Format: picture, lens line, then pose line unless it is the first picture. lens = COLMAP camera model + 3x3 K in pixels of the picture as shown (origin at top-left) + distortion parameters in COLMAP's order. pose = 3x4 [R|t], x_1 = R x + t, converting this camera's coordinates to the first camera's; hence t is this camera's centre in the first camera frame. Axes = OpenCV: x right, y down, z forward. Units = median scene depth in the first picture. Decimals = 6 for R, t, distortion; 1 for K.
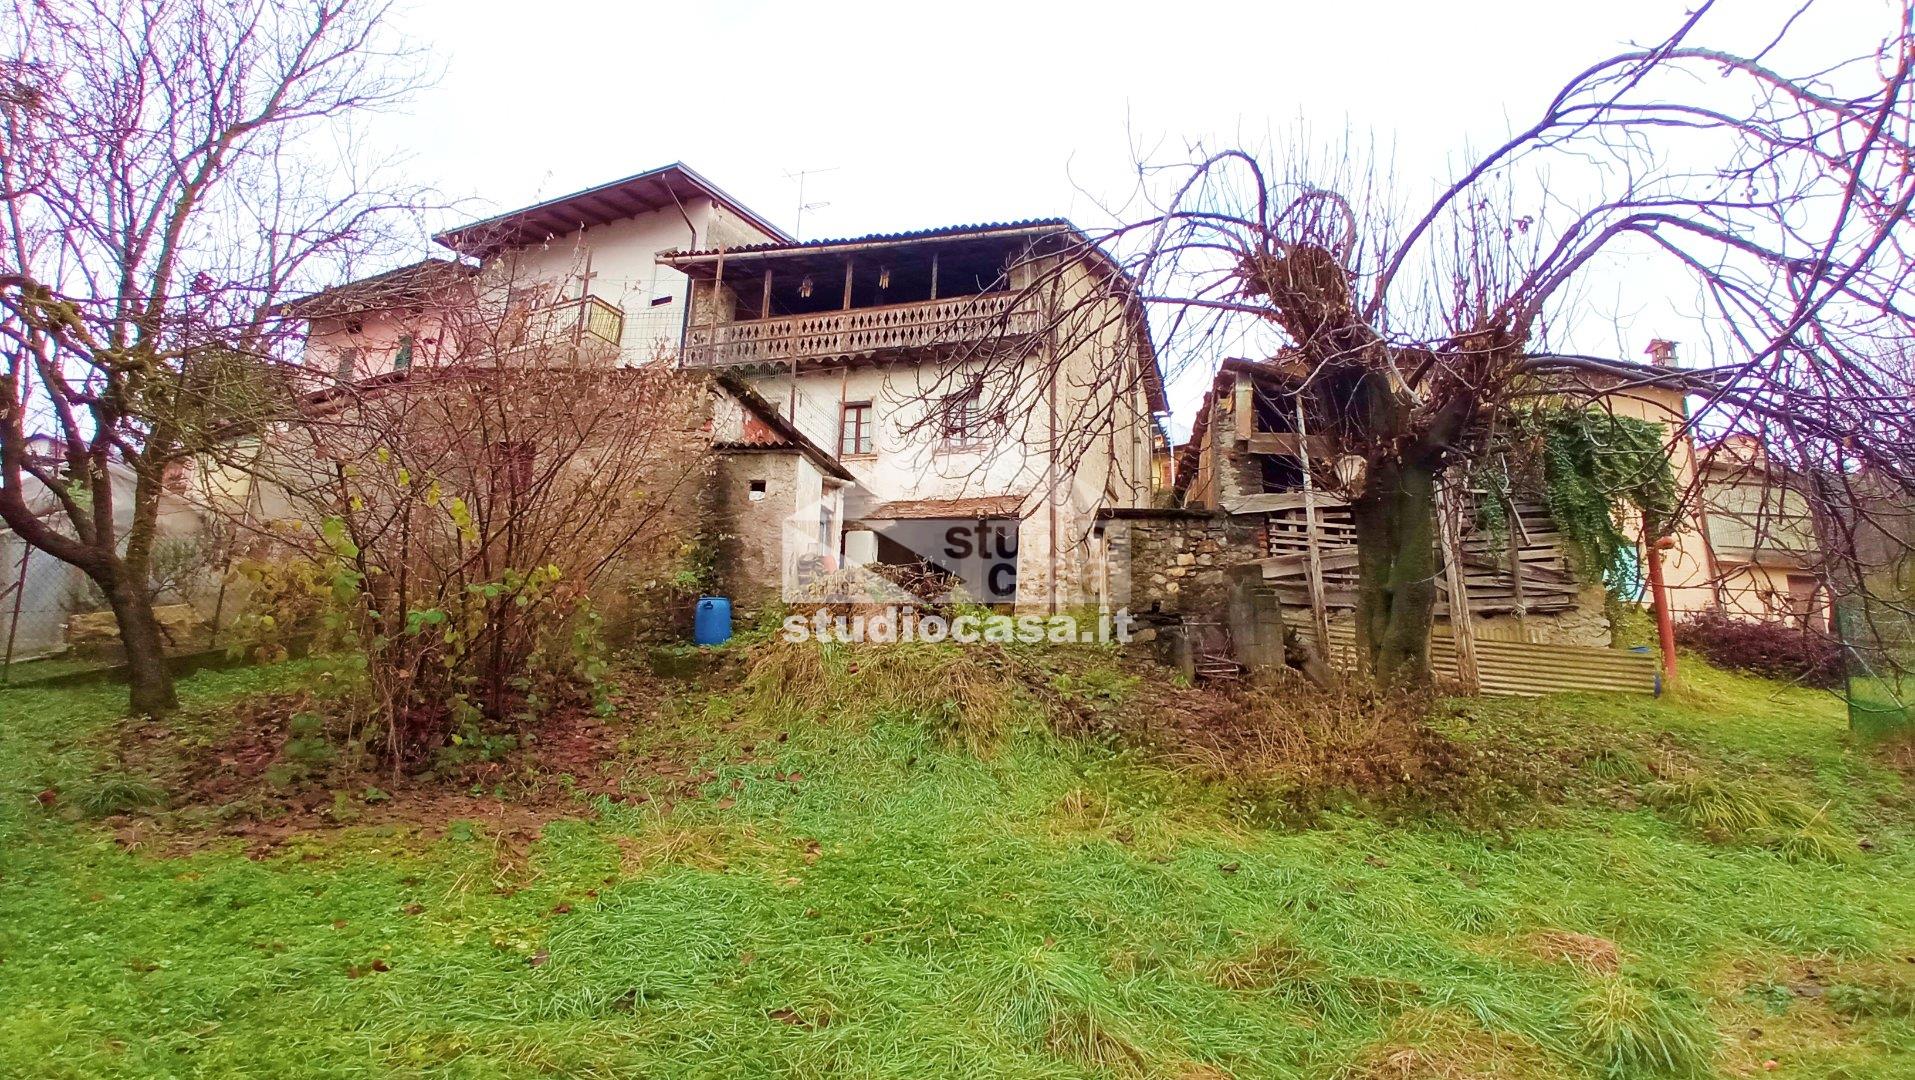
lens RADIAL K [[860.3, 0, 971.5], [0, 860.3, 521.7], [0, 0, 1]] dist [-0.040010, 0.018061]
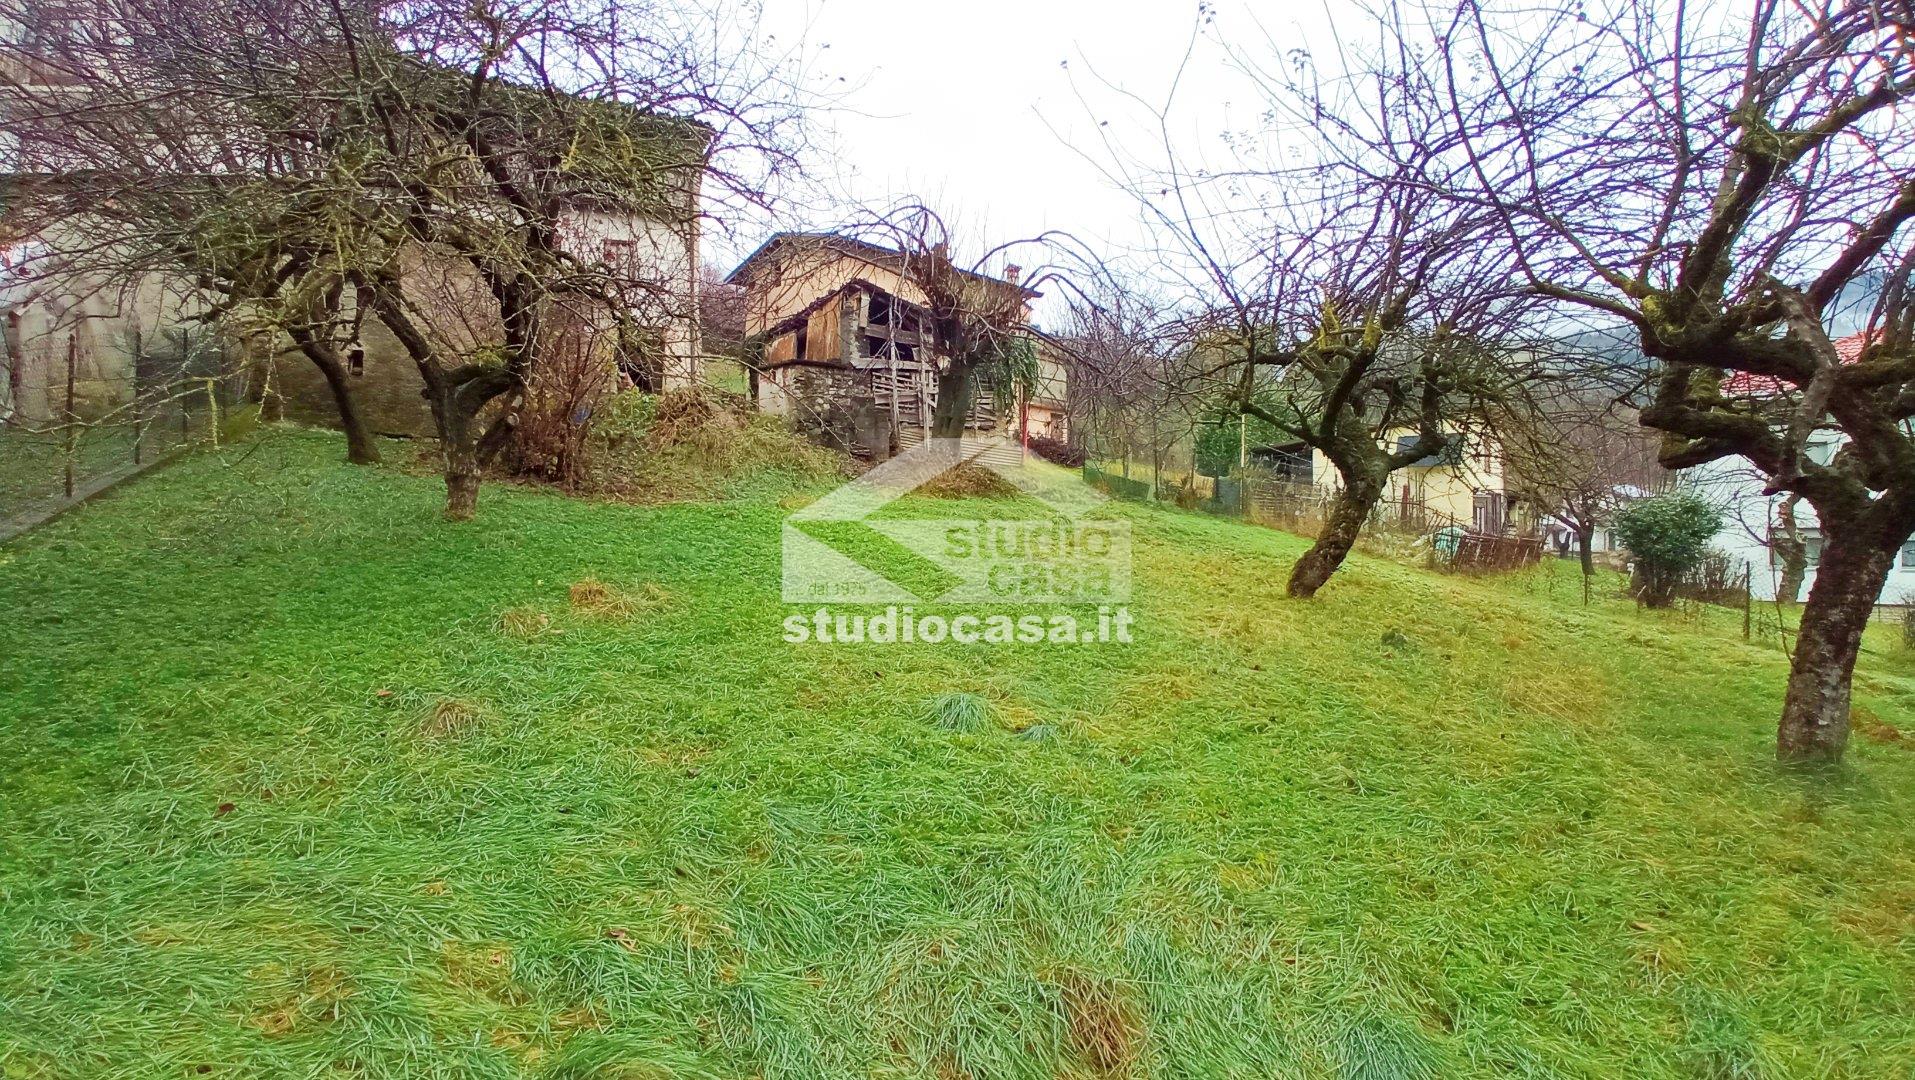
lens RADIAL K [[860.3, 0, 971.5], [0, 860.3, 521.7], [0, 0, 1]] dist [-0.040010, 0.018061]
pose [[0.757379, -0.030737, 0.652251, -0.743370], [-0.120523, 0.975149, 0.185902, -0.061431], [-0.641756, -0.219409, 0.734853, -0.605066]]
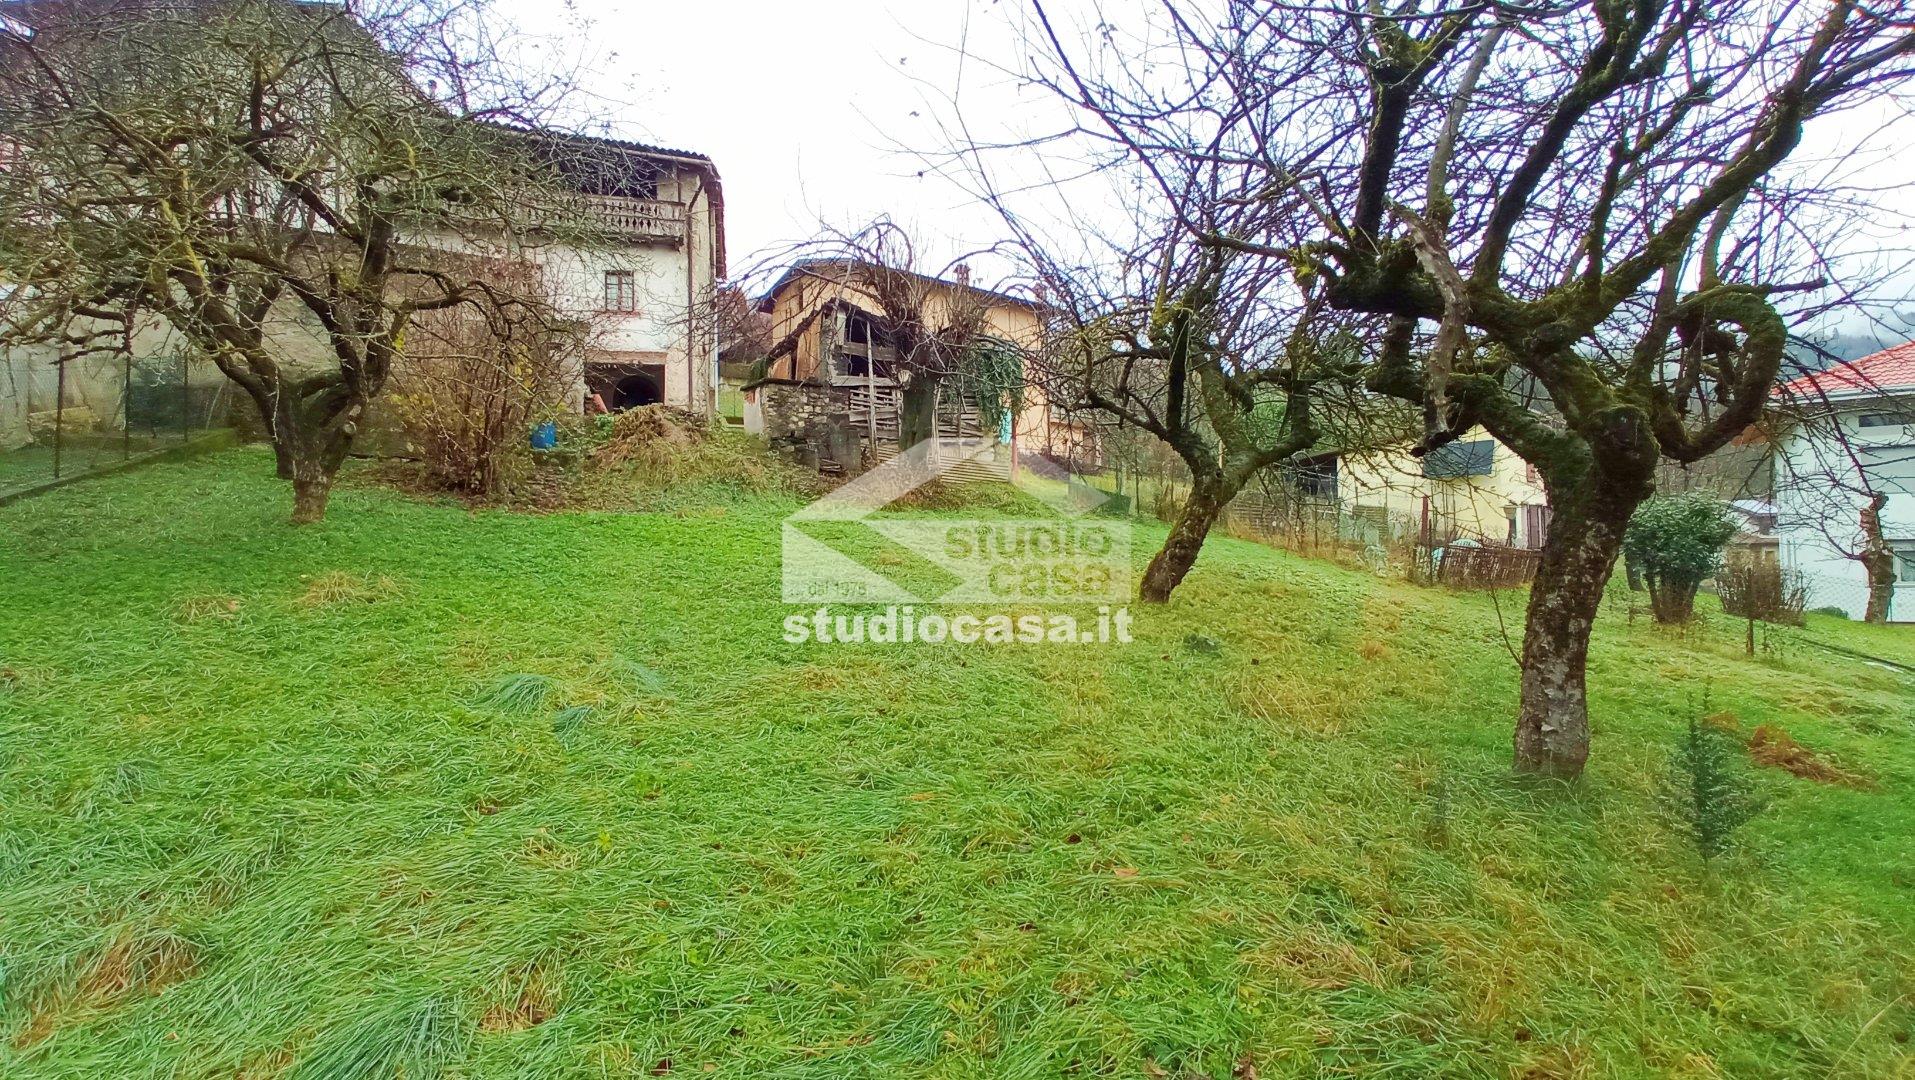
lens RADIAL K [[860.3, 0, 971.5], [0, 860.3, 521.7], [0, 0, 1]] dist [-0.040010, 0.018061]
pose [[0.821142, -0.018429, 0.570426, -0.529366], [-0.093614, 0.981592, 0.166472, -0.059114], [-0.562994, -0.190097, 0.804301, -0.740926]]
